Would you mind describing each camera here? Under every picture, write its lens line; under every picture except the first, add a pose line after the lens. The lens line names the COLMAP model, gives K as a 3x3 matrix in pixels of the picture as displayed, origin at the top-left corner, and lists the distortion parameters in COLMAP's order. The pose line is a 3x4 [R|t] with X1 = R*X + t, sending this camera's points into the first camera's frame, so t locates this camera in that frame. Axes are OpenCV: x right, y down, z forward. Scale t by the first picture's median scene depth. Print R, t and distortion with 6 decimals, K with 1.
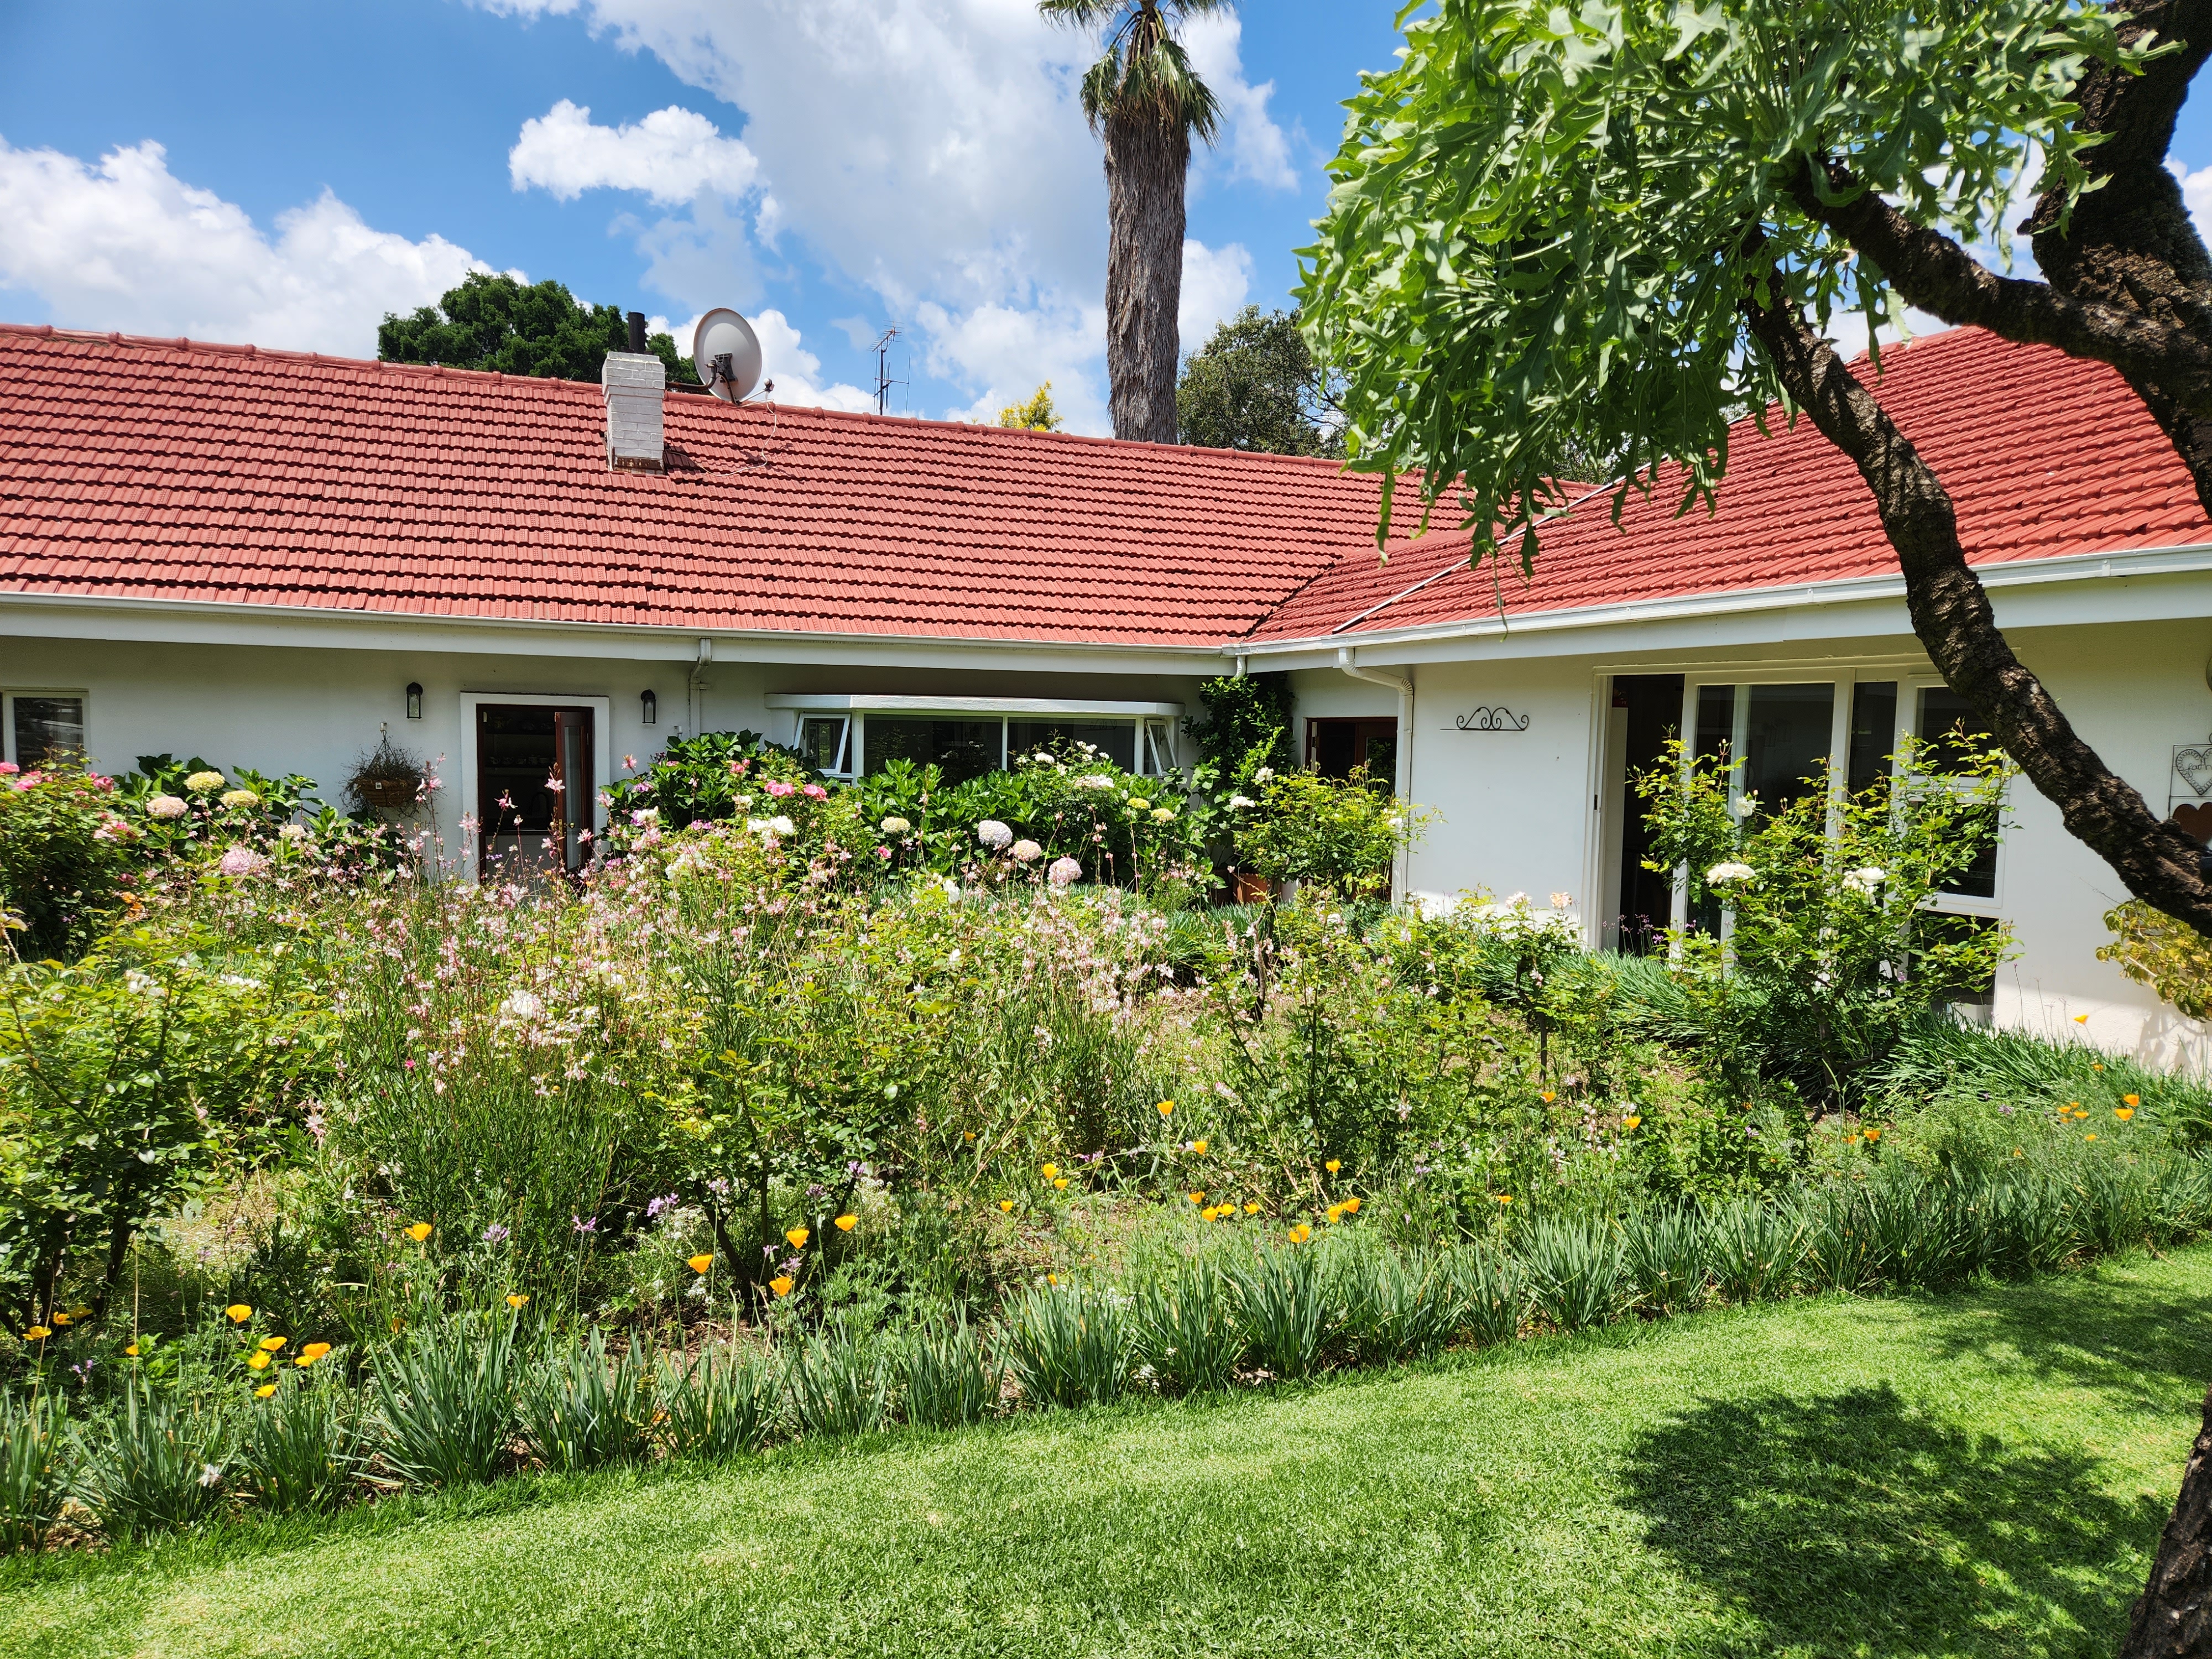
lens RADIAL K [[1478.5, 0, 1109.3], [0, 1478.5, 848.6], [0, 0, 1]] dist [0.060940, -0.049697]
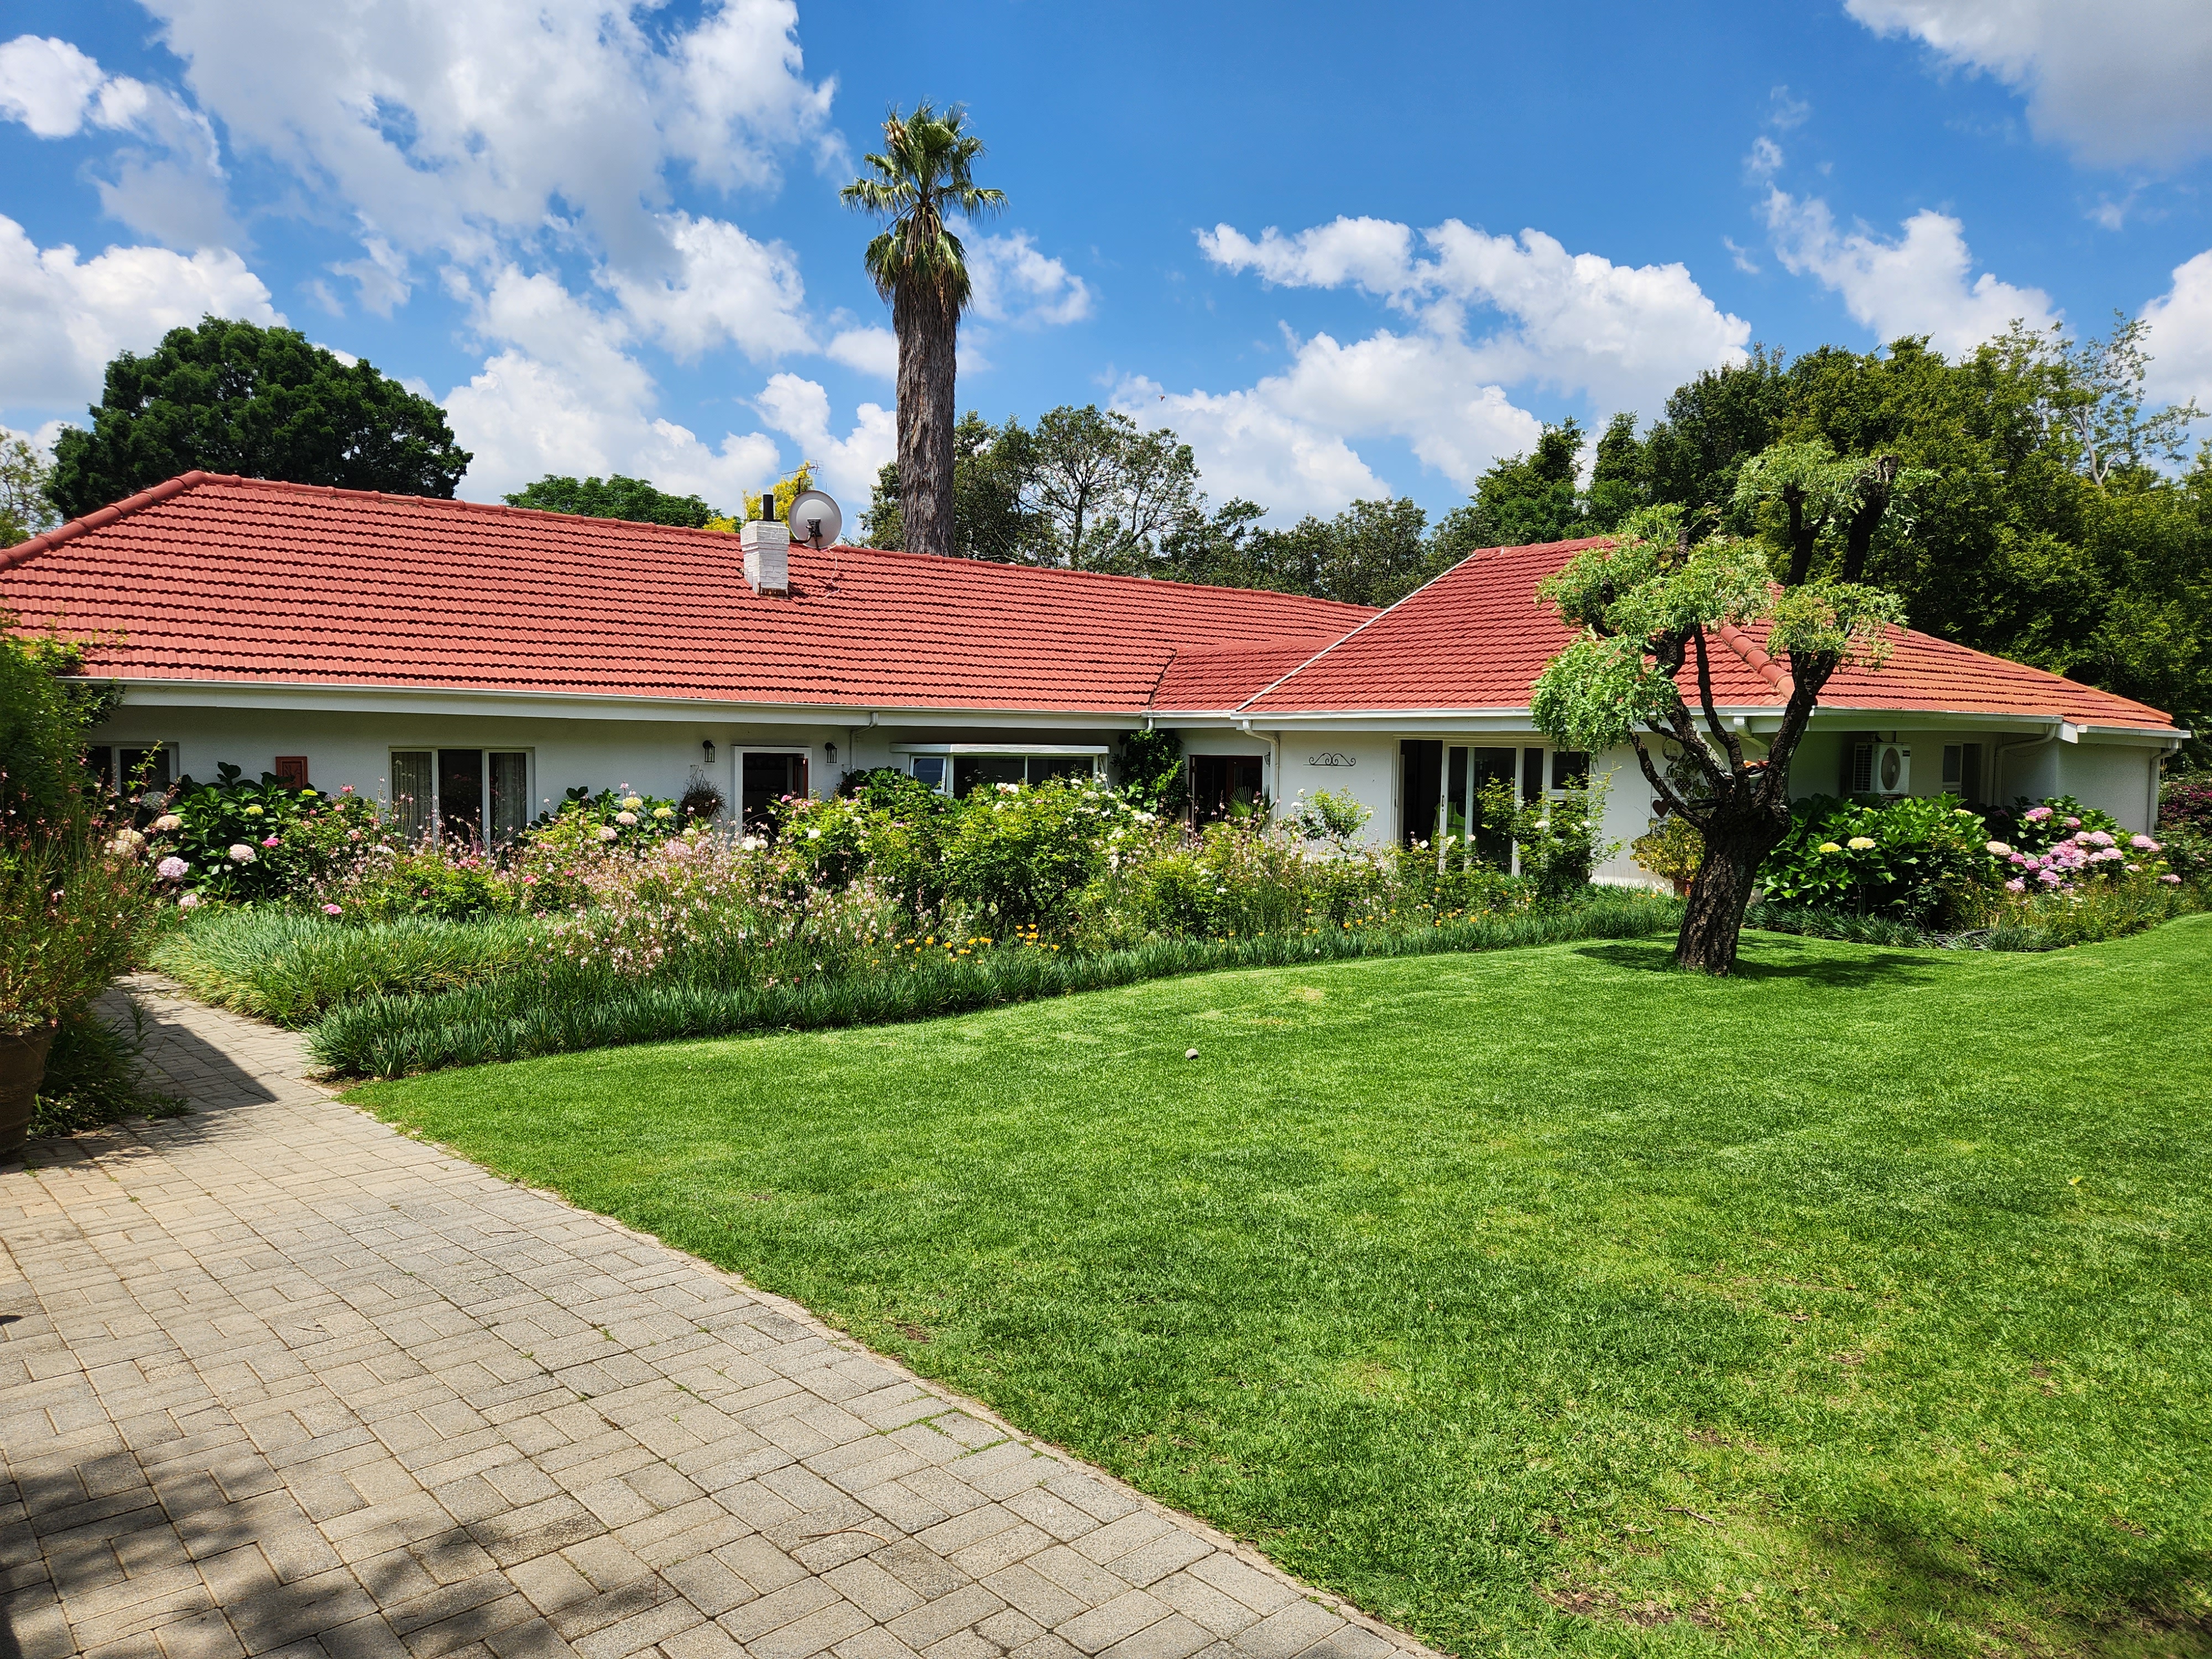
lens RADIAL K [[1478.5, 0, 1107.1], [0, 1478.5, 826.6], [0, 0, 1]] dist [0.060940, -0.049697]
pose [[0.955491, -0.020553, 0.294302, -0.485083], [0.026529, 0.999515, -0.016329, 0.018576], [-0.293824, 0.023410, 0.955573, -0.610810]]
